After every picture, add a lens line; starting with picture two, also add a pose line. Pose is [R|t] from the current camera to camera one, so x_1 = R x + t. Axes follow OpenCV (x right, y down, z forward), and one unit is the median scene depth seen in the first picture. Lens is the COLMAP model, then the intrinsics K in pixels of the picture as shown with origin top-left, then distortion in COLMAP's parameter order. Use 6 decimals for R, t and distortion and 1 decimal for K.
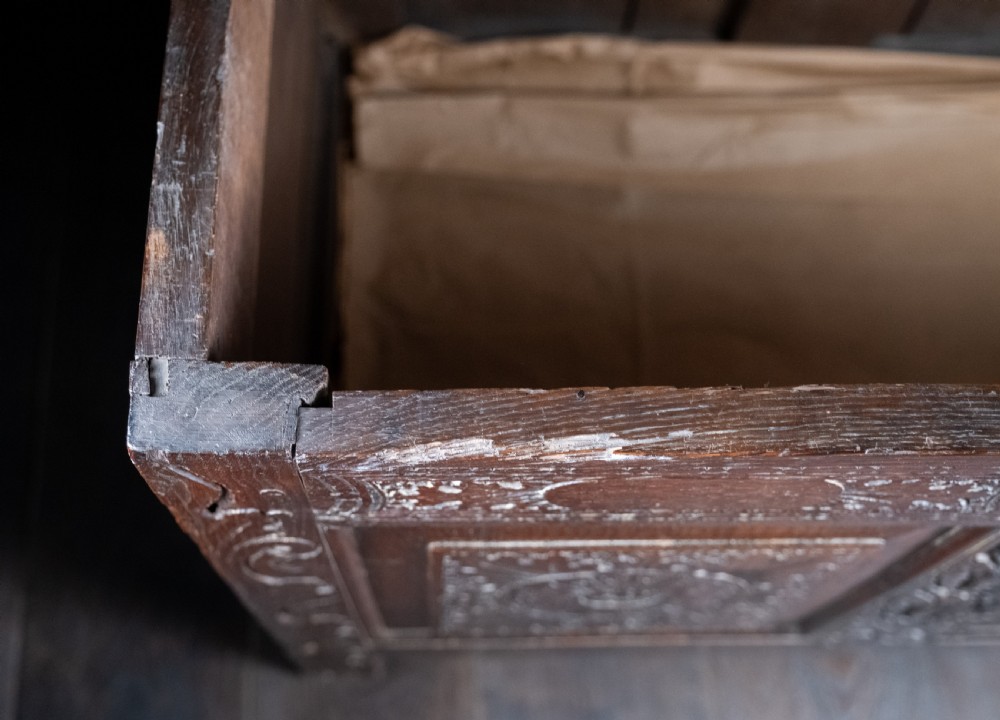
lens RADIAL K [[1381.1, 0, 500.0], [0, 1381.1, 360.0], [0, 0, 1]] dist [-0.006599, -0.003180]
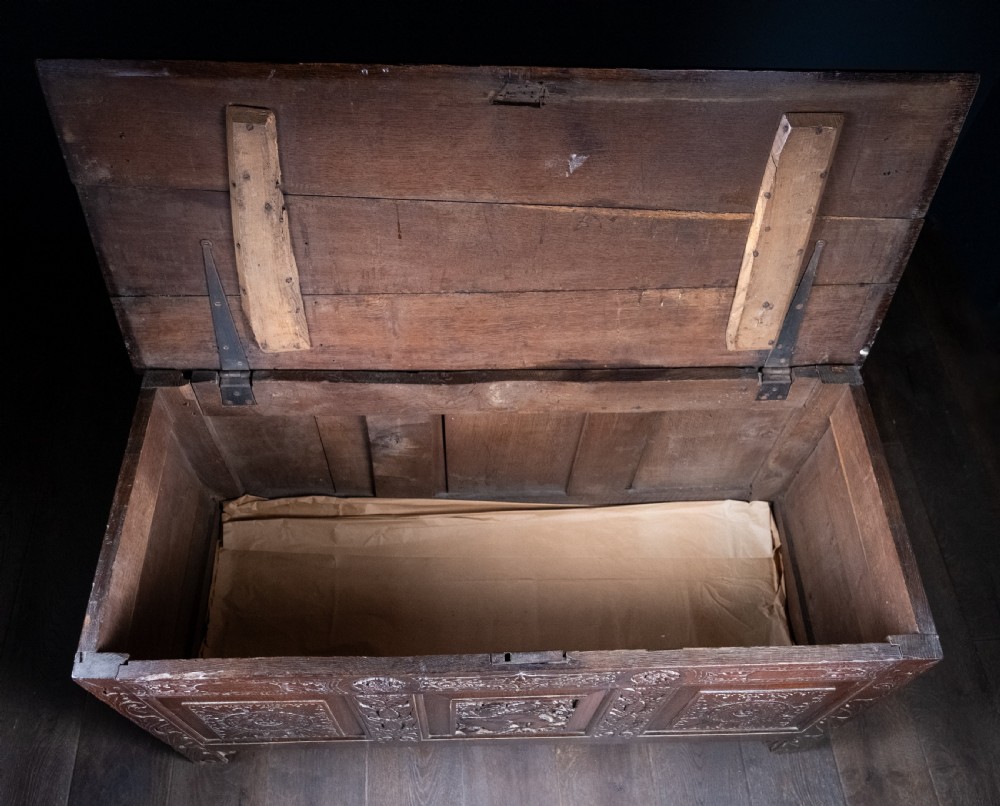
lens RADIAL K [[882.0, 0, 500.0], [0, 882.0, 403.0], [0, 0, 1]] dist [-0.035170, 0.007934]
pose [[0.999287, -0.006311, 0.037236, 0.695635], [0.013556, 0.980174, -0.197675, -0.156355], [-0.035251, 0.198038, 0.979560, -1.303893]]
